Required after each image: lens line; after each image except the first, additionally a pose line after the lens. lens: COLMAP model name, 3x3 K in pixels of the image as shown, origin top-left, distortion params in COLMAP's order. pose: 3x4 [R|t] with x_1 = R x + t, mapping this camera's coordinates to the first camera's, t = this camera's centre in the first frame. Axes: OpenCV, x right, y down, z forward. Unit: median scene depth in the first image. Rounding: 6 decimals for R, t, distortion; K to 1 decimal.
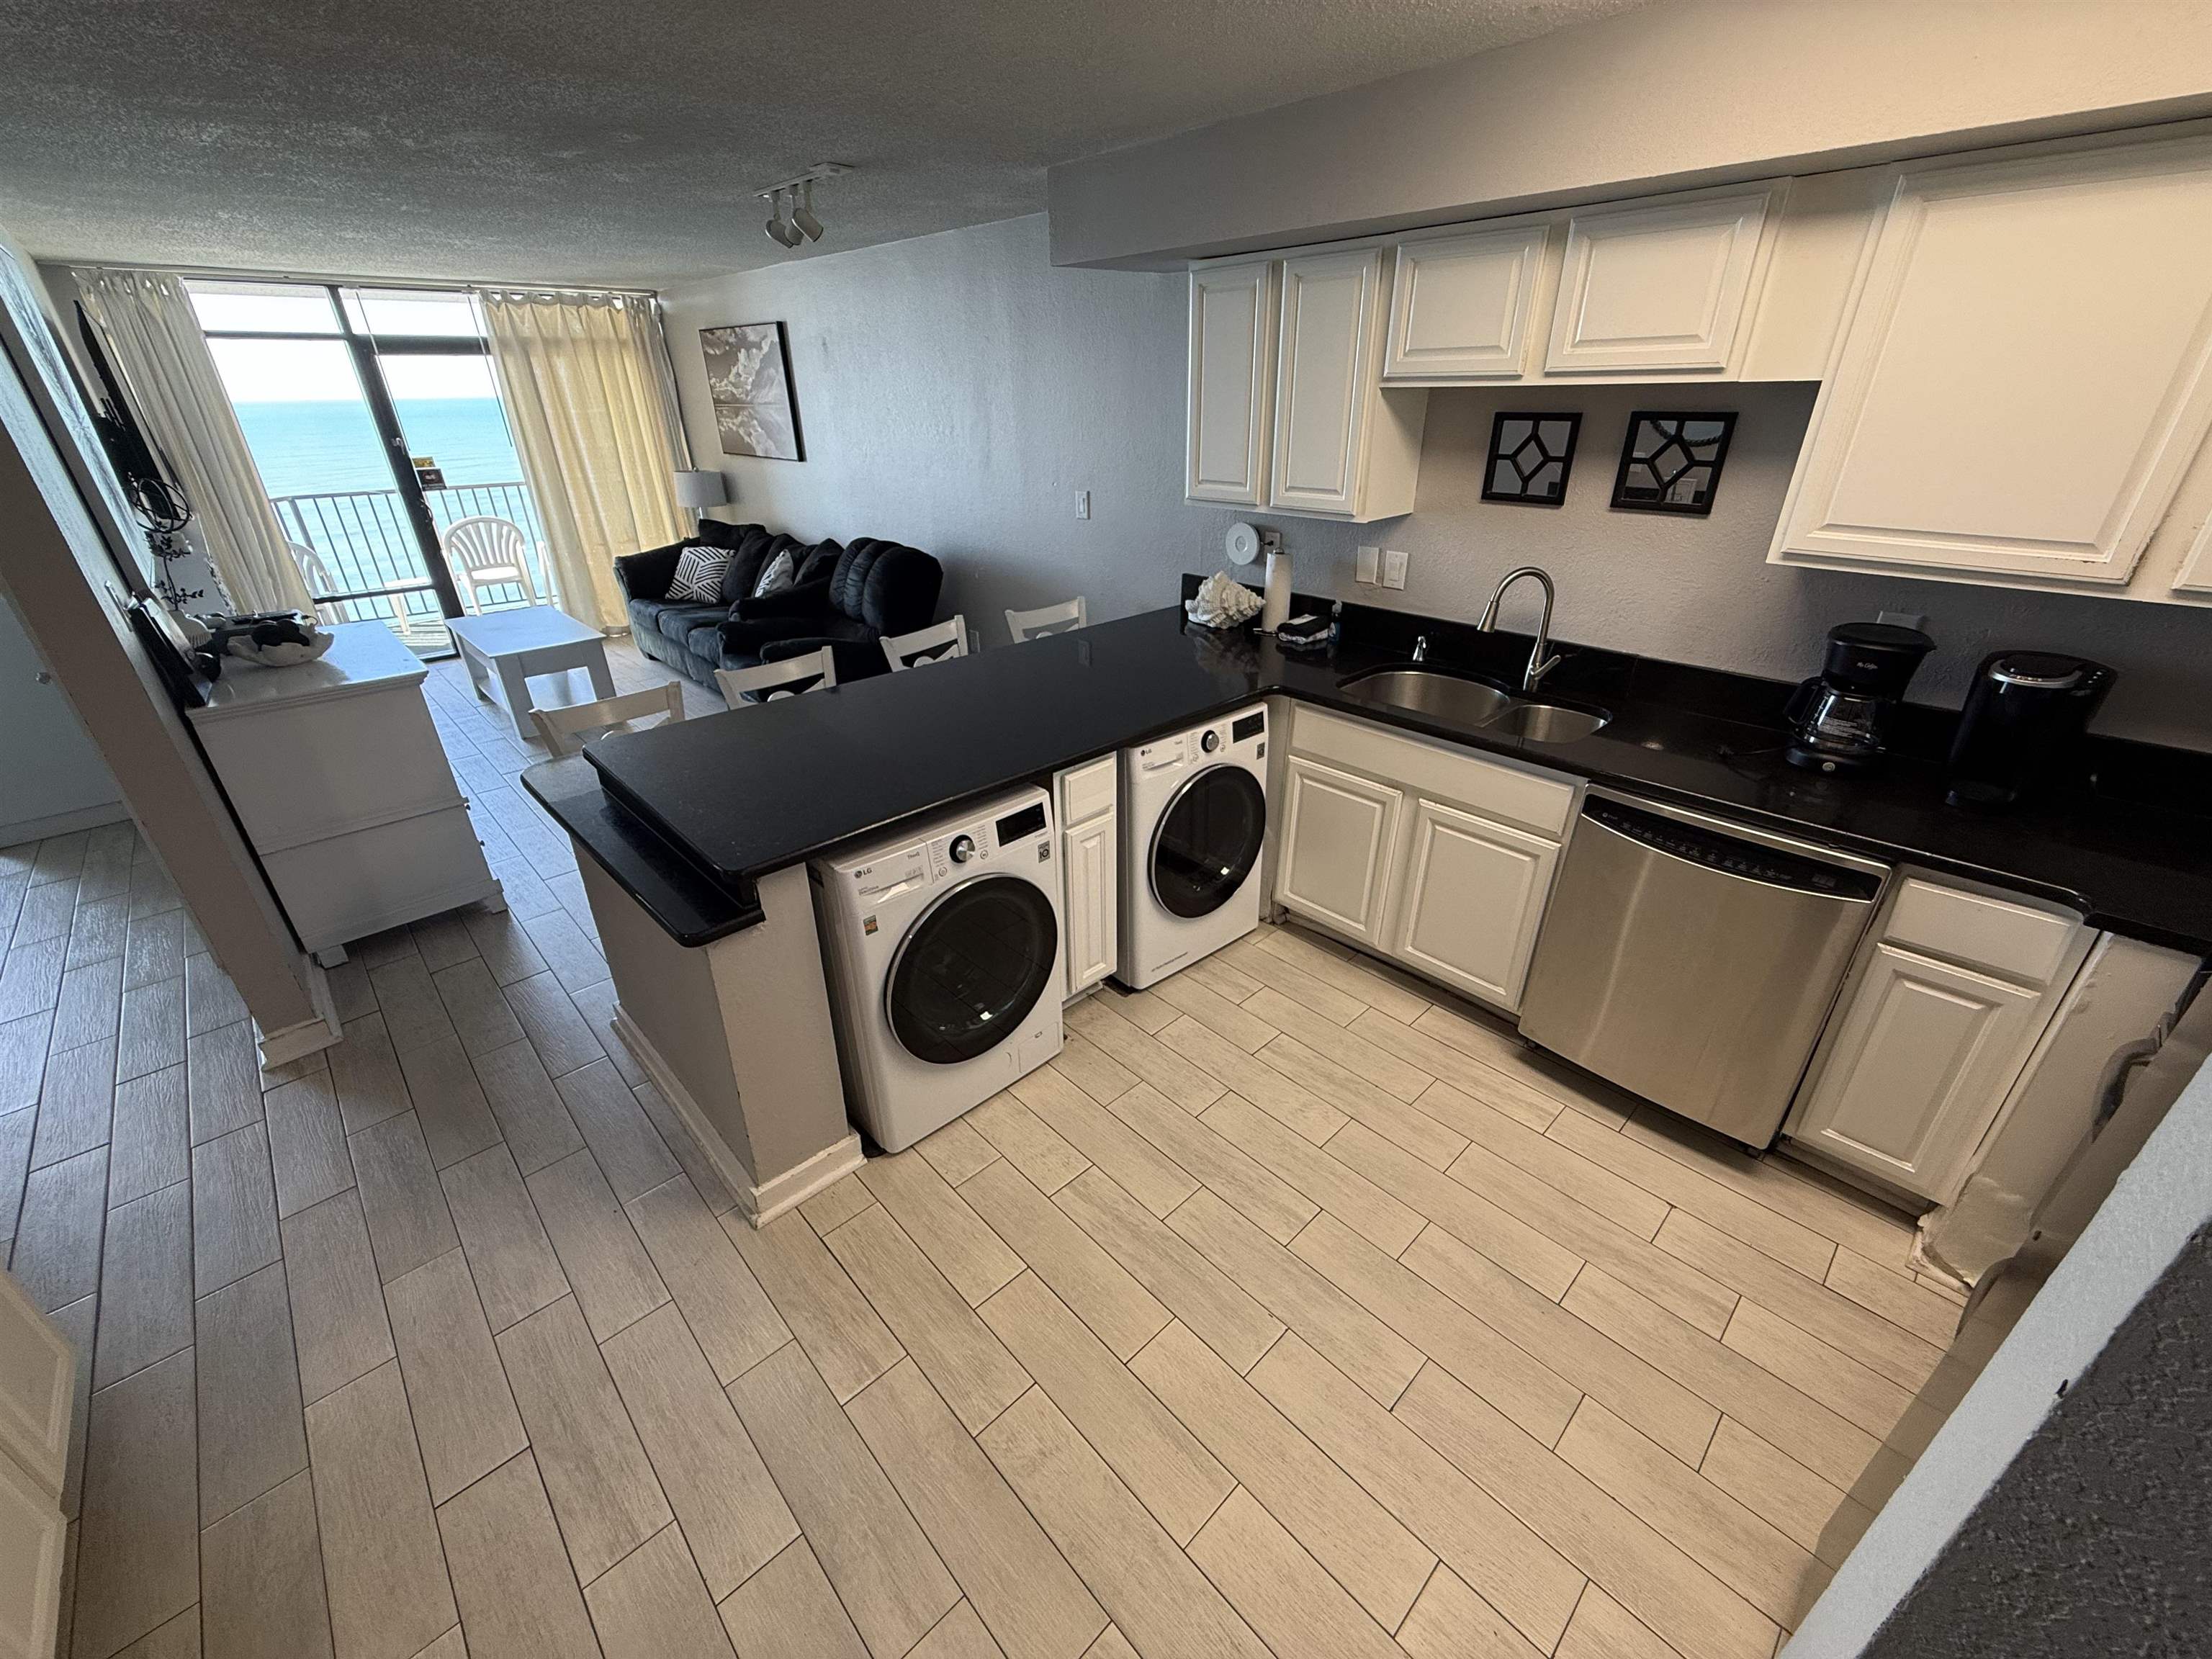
lens RADIAL K [[881.6, 0, 1104.8], [0, 881.6, 833.0], [0, 0, 1]] dist [-0.000655, 0.000106]
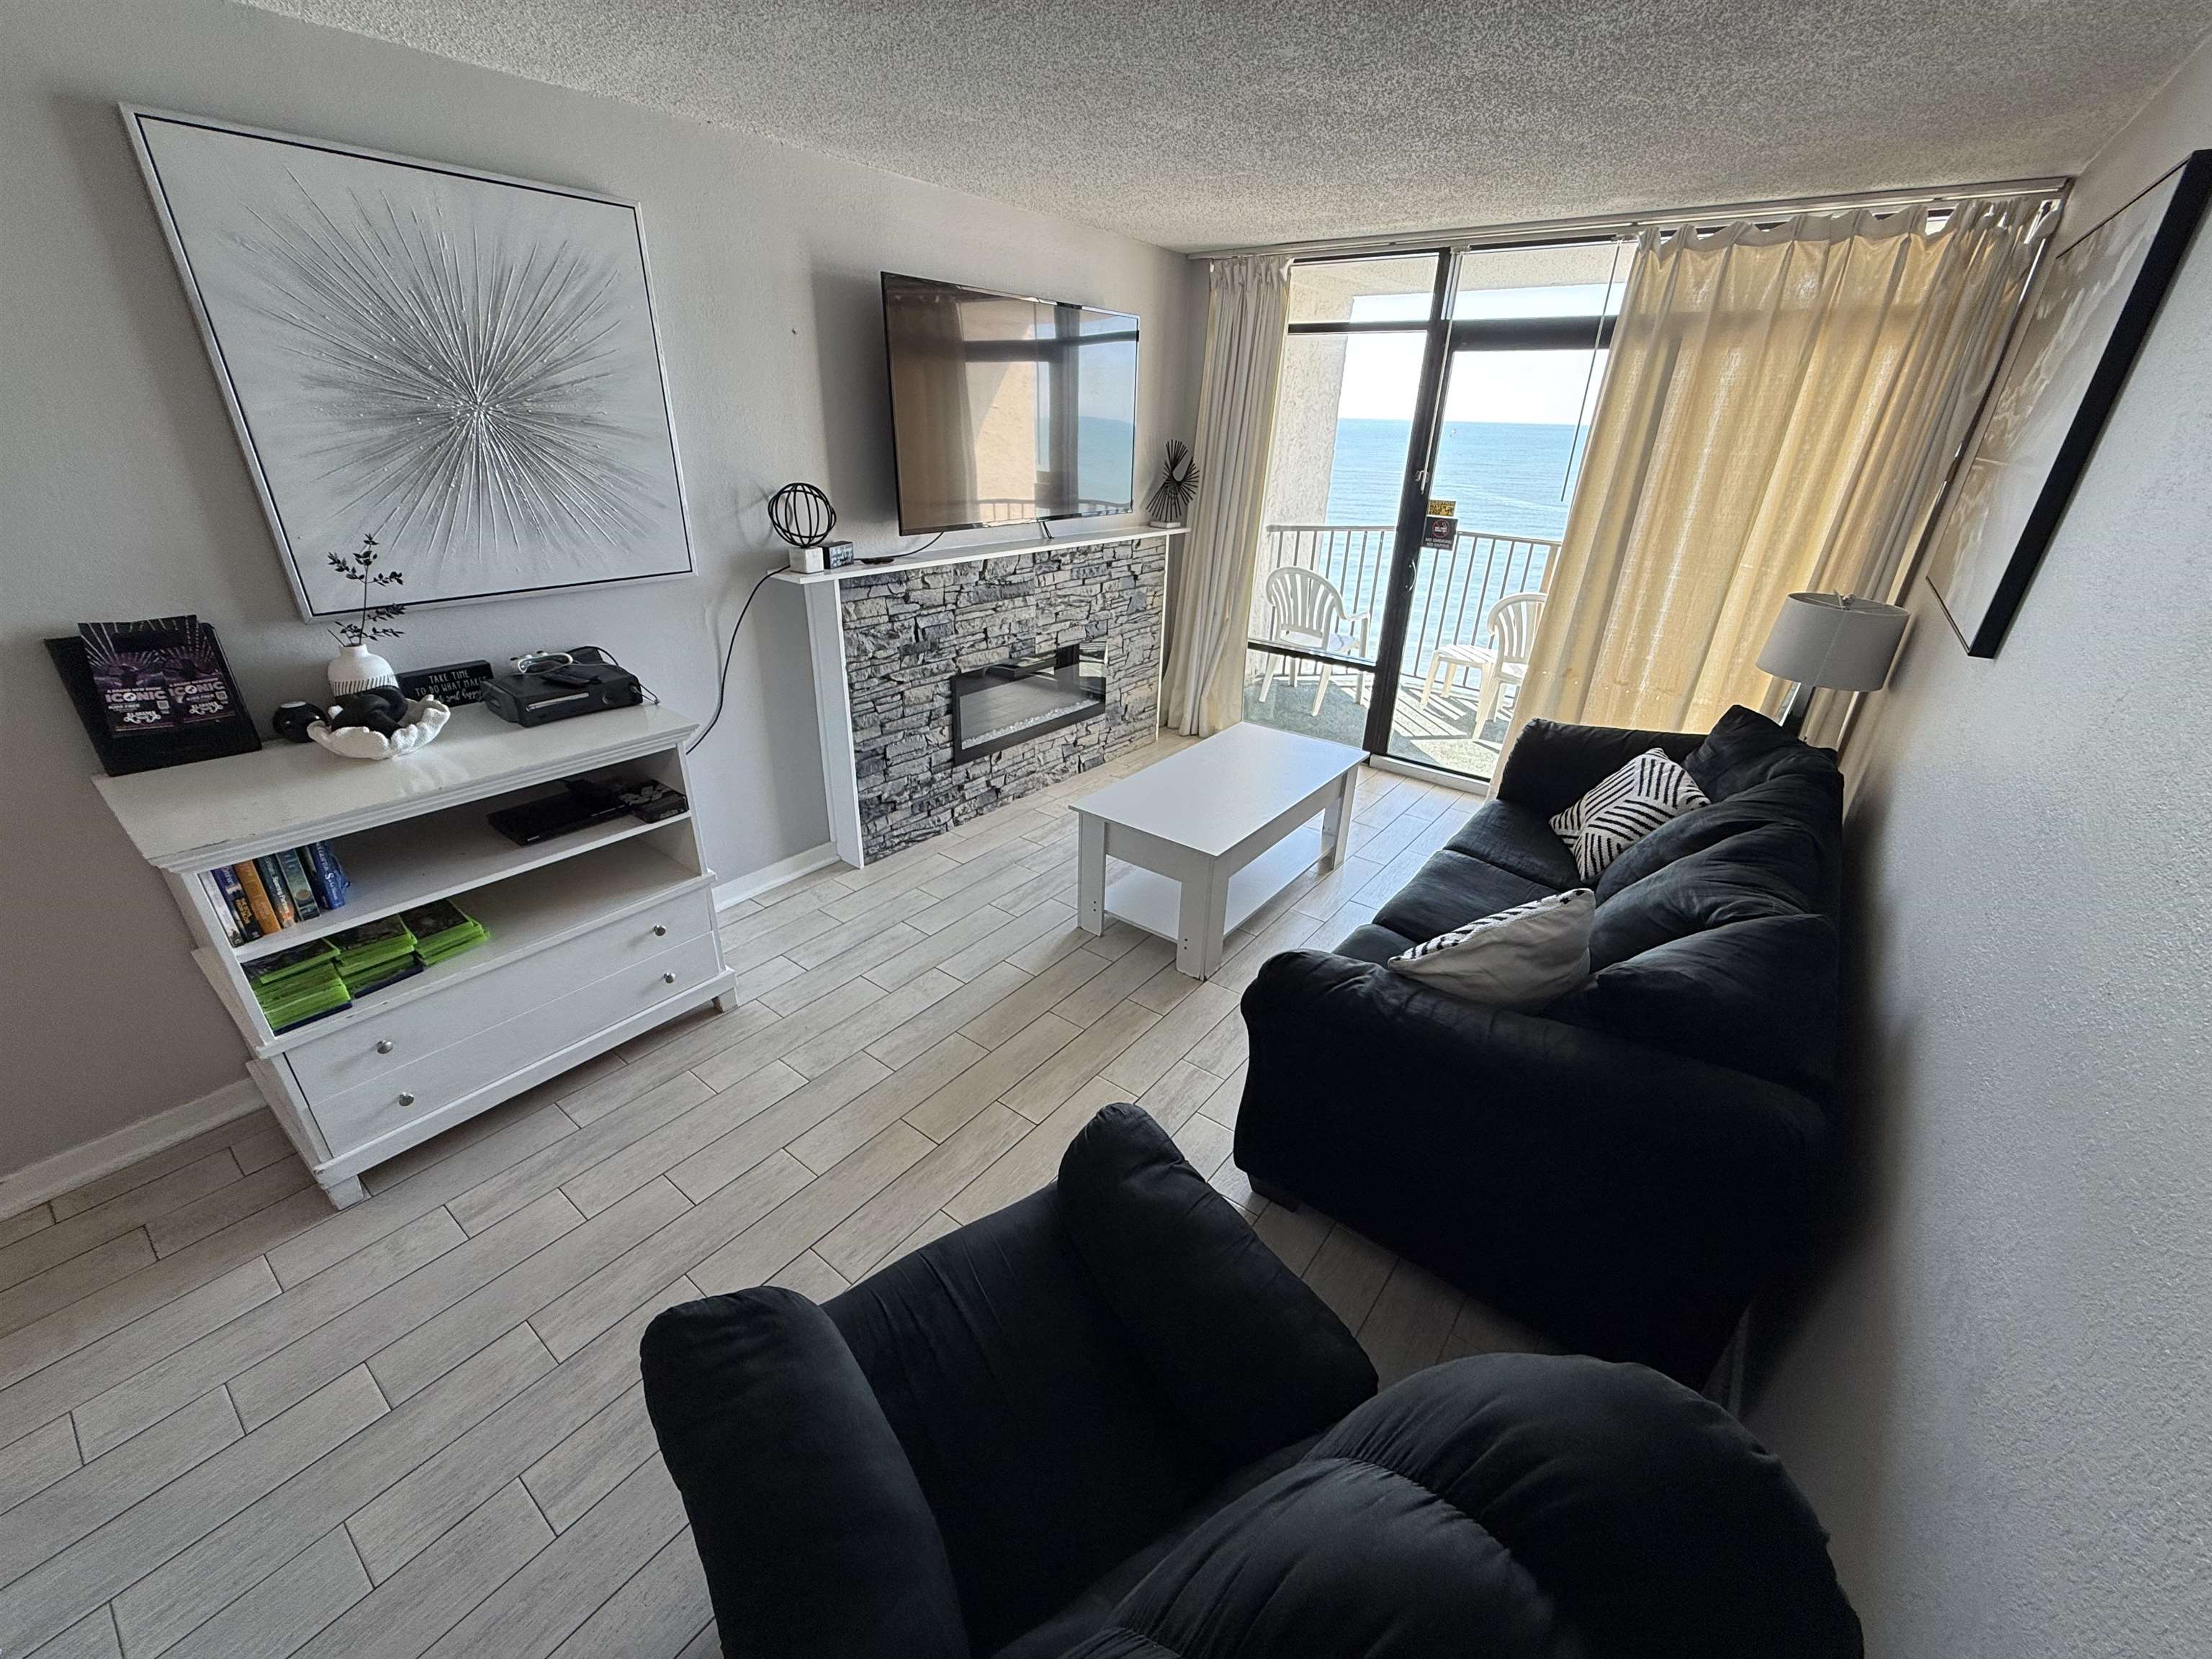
lens RADIAL K [[881.6, 0, 1106.8], [0, 881.6, 829.2], [0, 0, 1]] dist [-0.000655, 0.000106]
pose [[0.152095, 0.441116, -0.884468, -0.221780], [-0.472306, 0.818530, 0.327012, -0.726846], [0.868213, 0.368002, 0.332836, 1.462084]]
